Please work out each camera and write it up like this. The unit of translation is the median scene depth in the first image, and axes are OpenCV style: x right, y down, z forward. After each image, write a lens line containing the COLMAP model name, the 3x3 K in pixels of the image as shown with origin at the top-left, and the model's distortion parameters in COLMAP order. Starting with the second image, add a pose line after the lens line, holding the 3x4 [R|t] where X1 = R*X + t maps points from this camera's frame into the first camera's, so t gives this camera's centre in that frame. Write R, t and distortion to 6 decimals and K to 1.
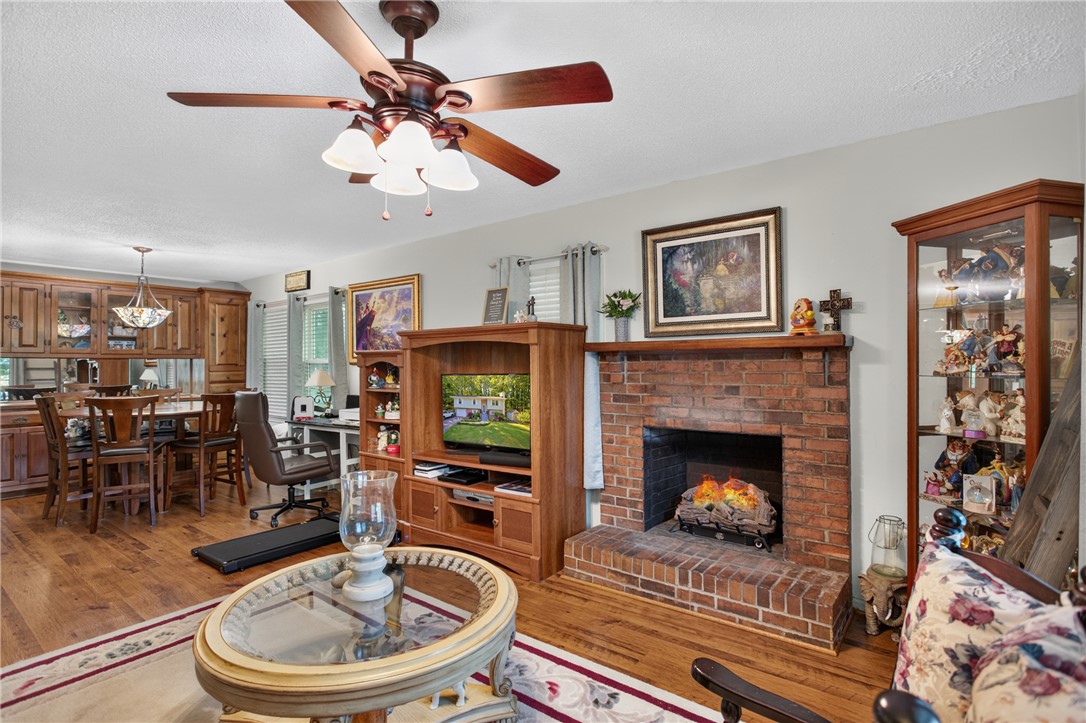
lens RADIAL K [[537.3, 0, 541.0], [0, 537.3, 359.2], [0, 0, 1]] dist [-0.015196, 0.002788]
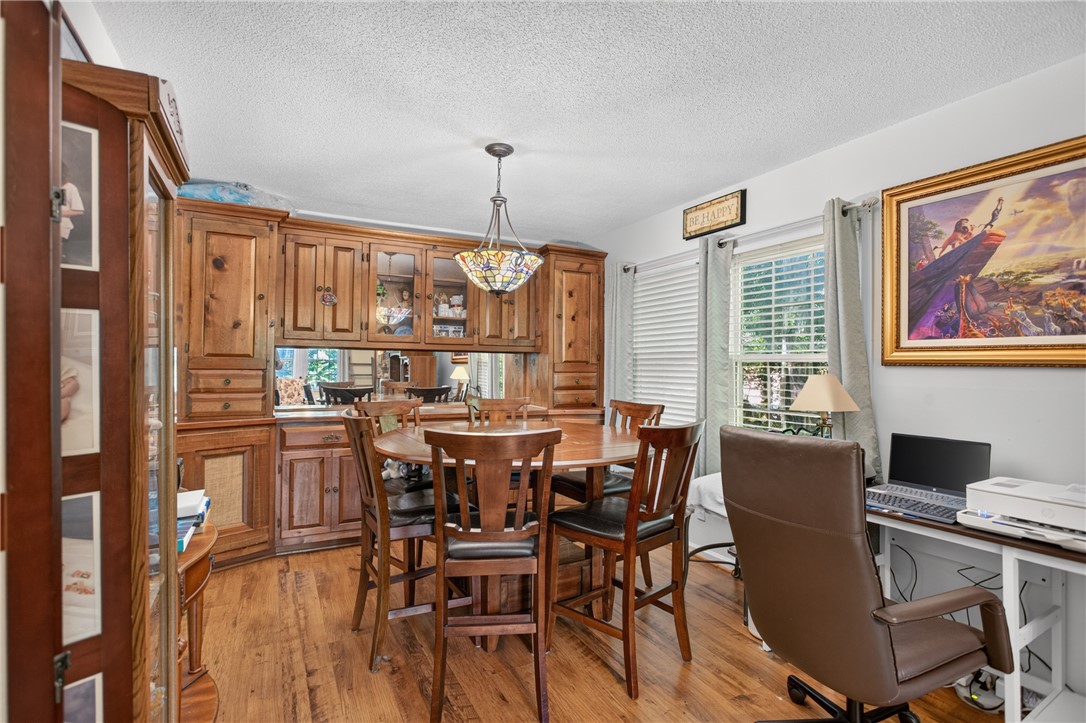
lens RADIAL K [[537.3, 0, 542.5], [0, 537.3, 364.0], [0, 0, 1]] dist [-0.015196, 0.002788]
pose [[0.907804, 0.016329, -0.419077, -0.388911], [-0.014460, 0.999866, 0.007636, 0.008991], [0.419146, -0.000872, 0.907918, 0.424264]]
